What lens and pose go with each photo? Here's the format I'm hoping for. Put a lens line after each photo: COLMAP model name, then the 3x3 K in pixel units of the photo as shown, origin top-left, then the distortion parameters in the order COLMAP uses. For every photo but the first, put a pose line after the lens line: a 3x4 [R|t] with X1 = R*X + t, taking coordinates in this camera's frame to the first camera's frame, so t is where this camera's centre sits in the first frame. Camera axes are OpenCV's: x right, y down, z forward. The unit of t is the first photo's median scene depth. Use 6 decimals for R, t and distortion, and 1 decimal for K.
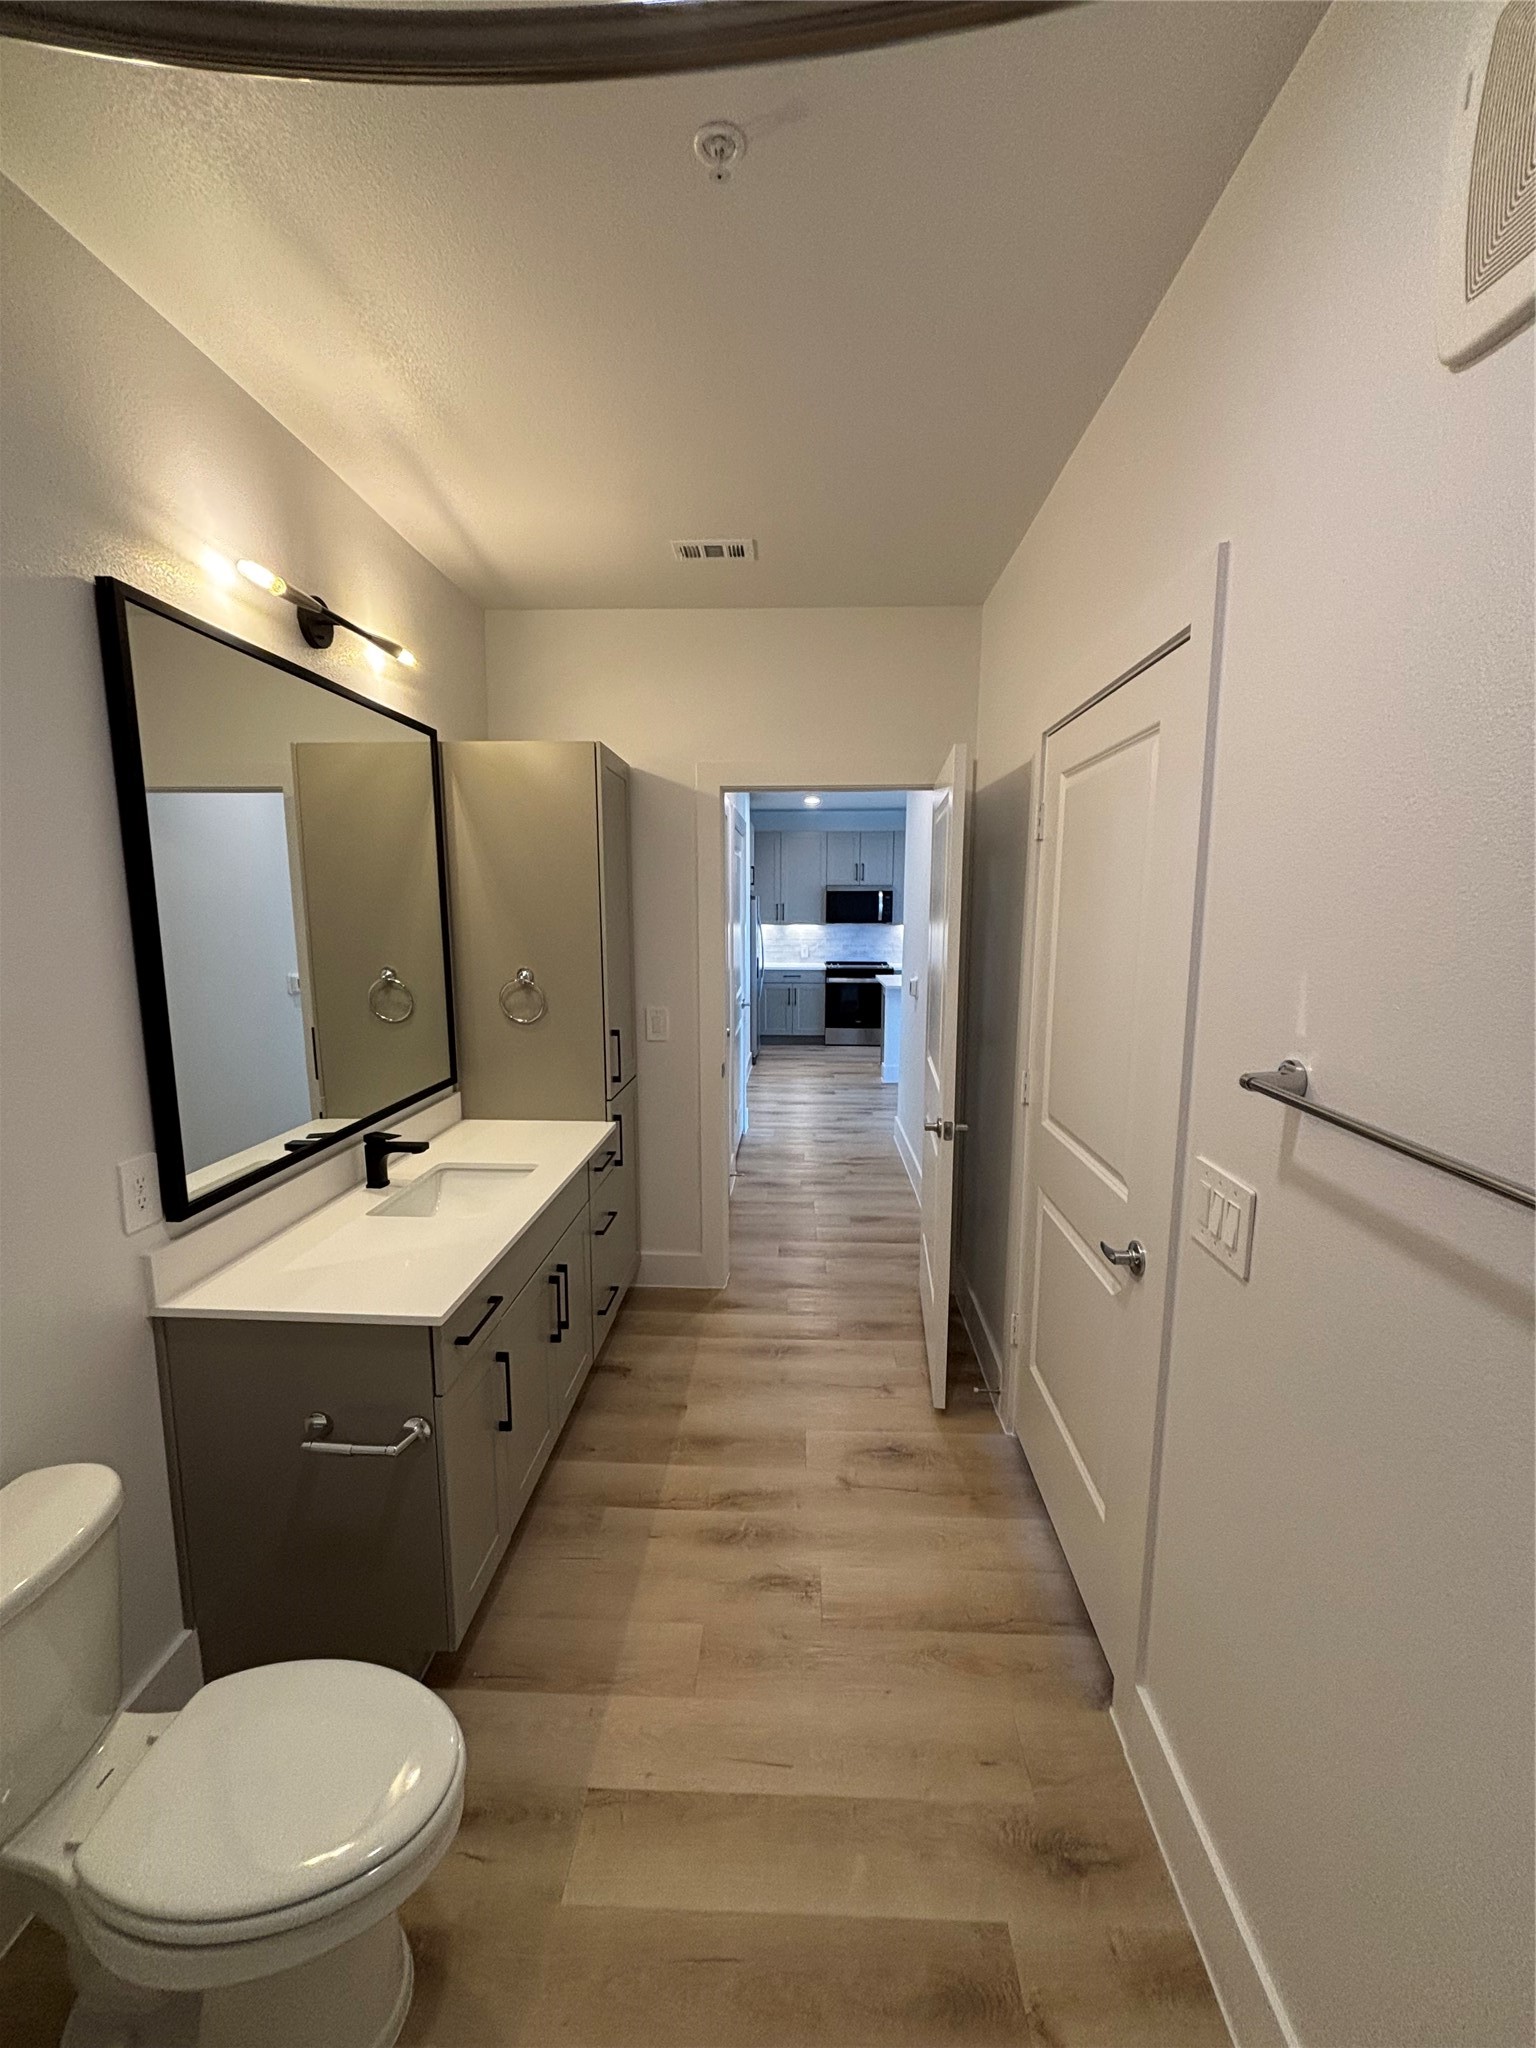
lens RADIAL K [[823.1, 0, 760.4], [0, 823.1, 1026.6], [0, 0, 1]] dist [0.002413, -0.000172]
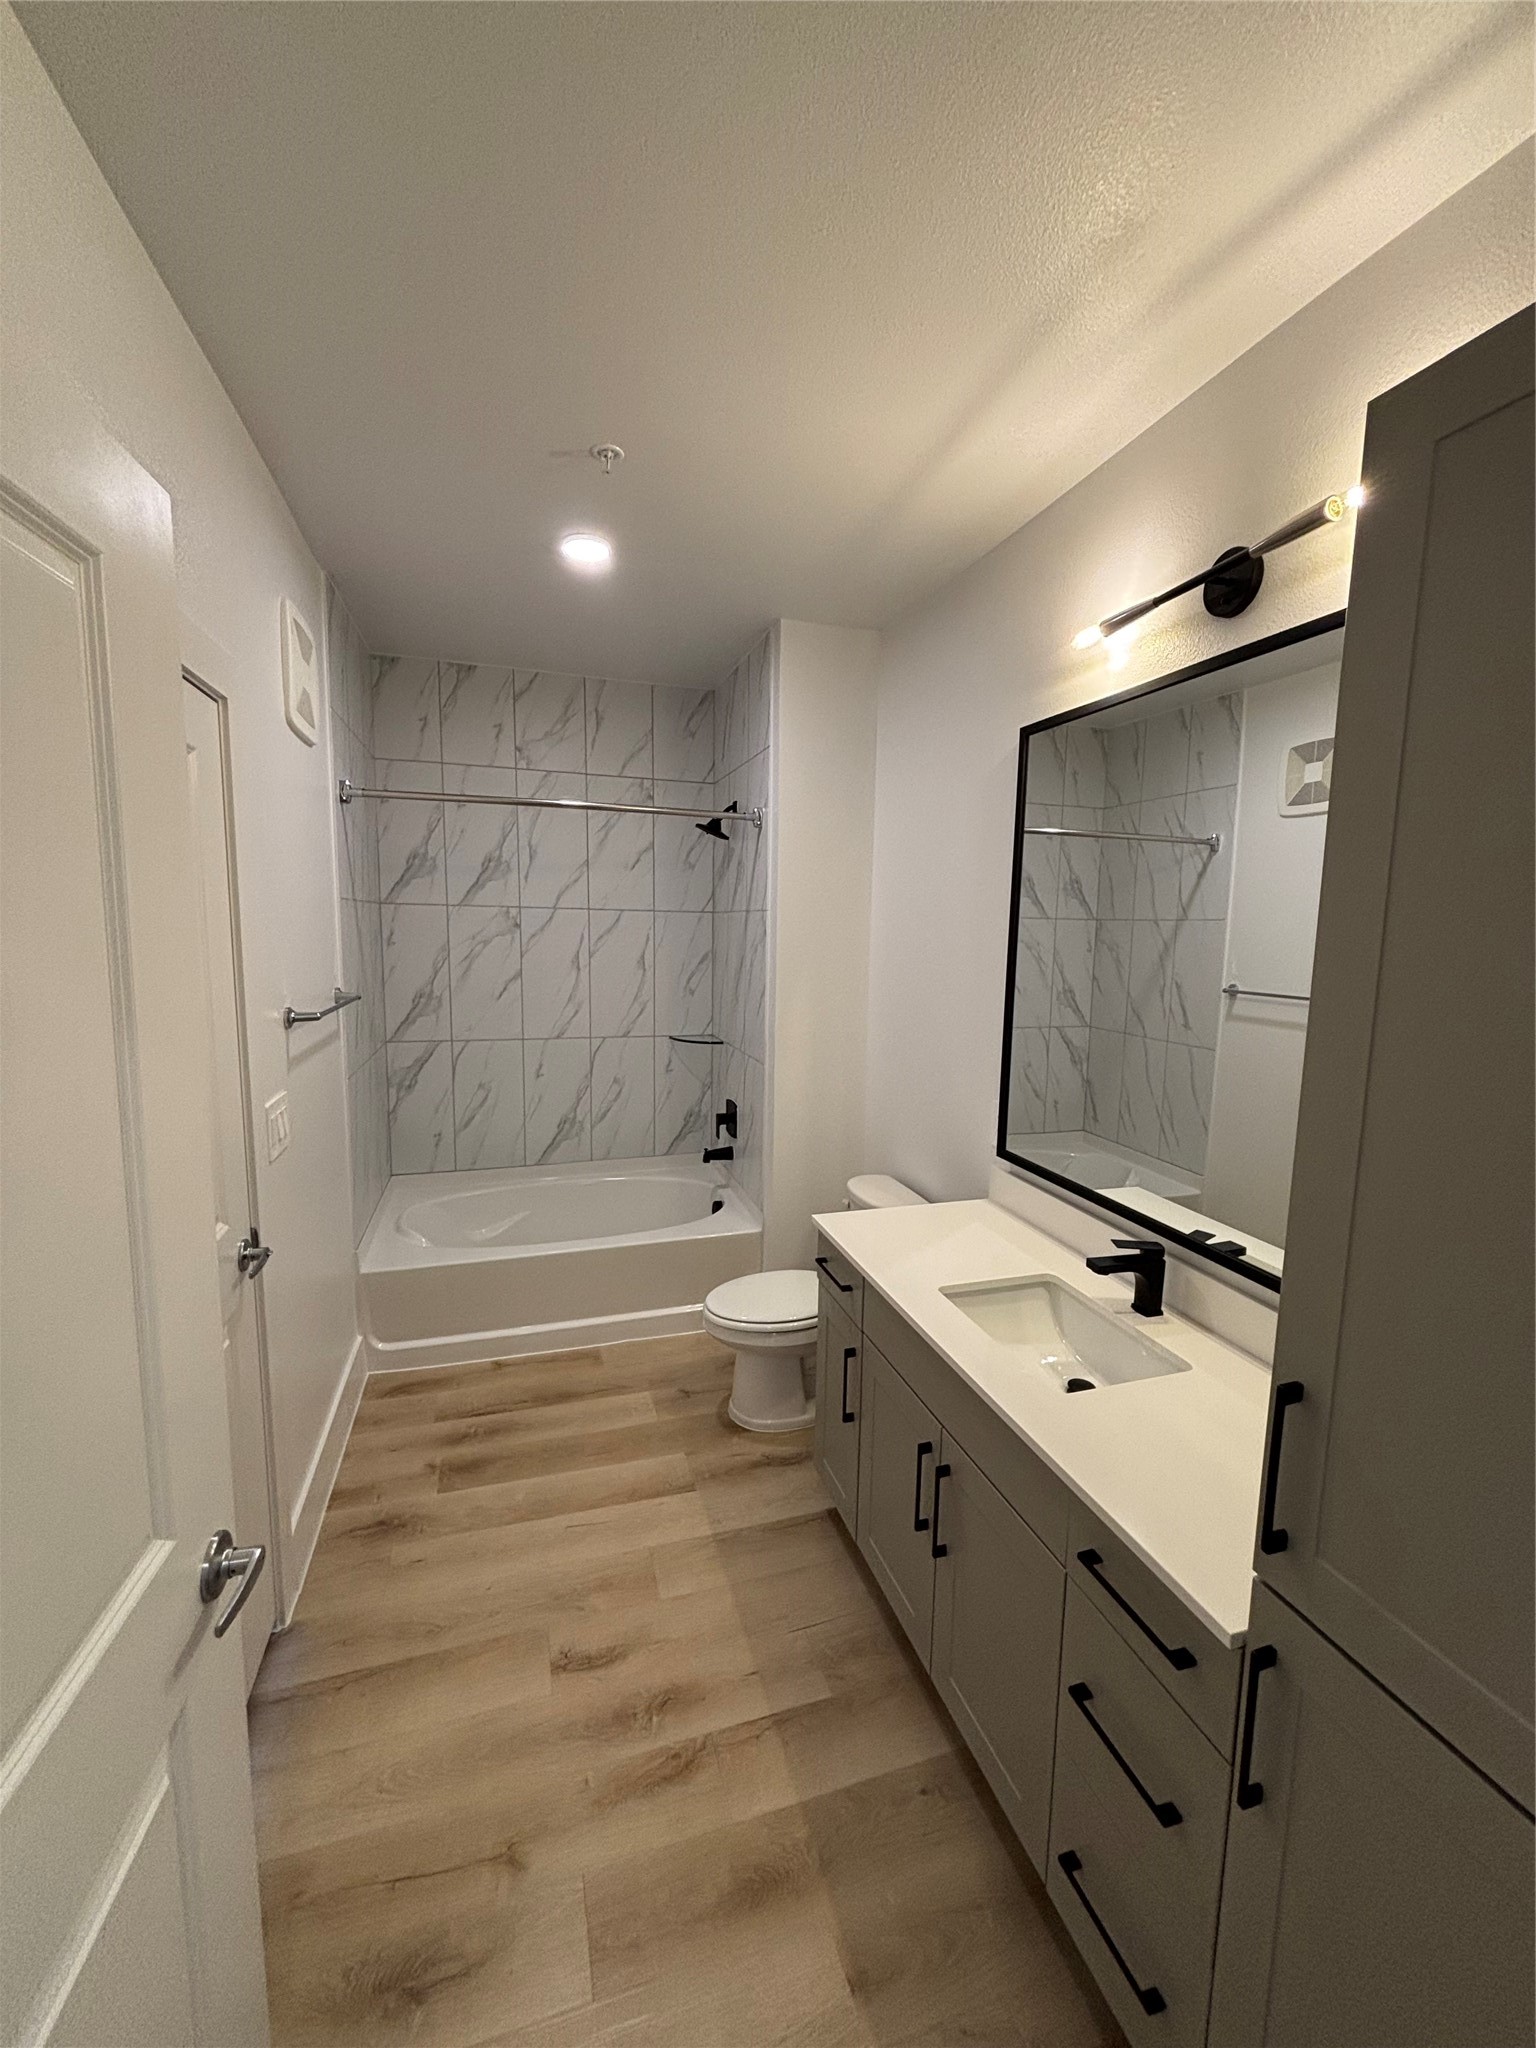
lens RADIAL K [[823.1, 0, 760.4], [0, 823.1, 1026.6], [0, 0, 1]] dist [0.002413, -0.000172]
pose [[-0.937606, 0.028949, -0.346492, 0.149558], [-0.068655, 0.961494, 0.266111, -0.273439], [0.340854, 0.273296, -0.899515, 1.694162]]
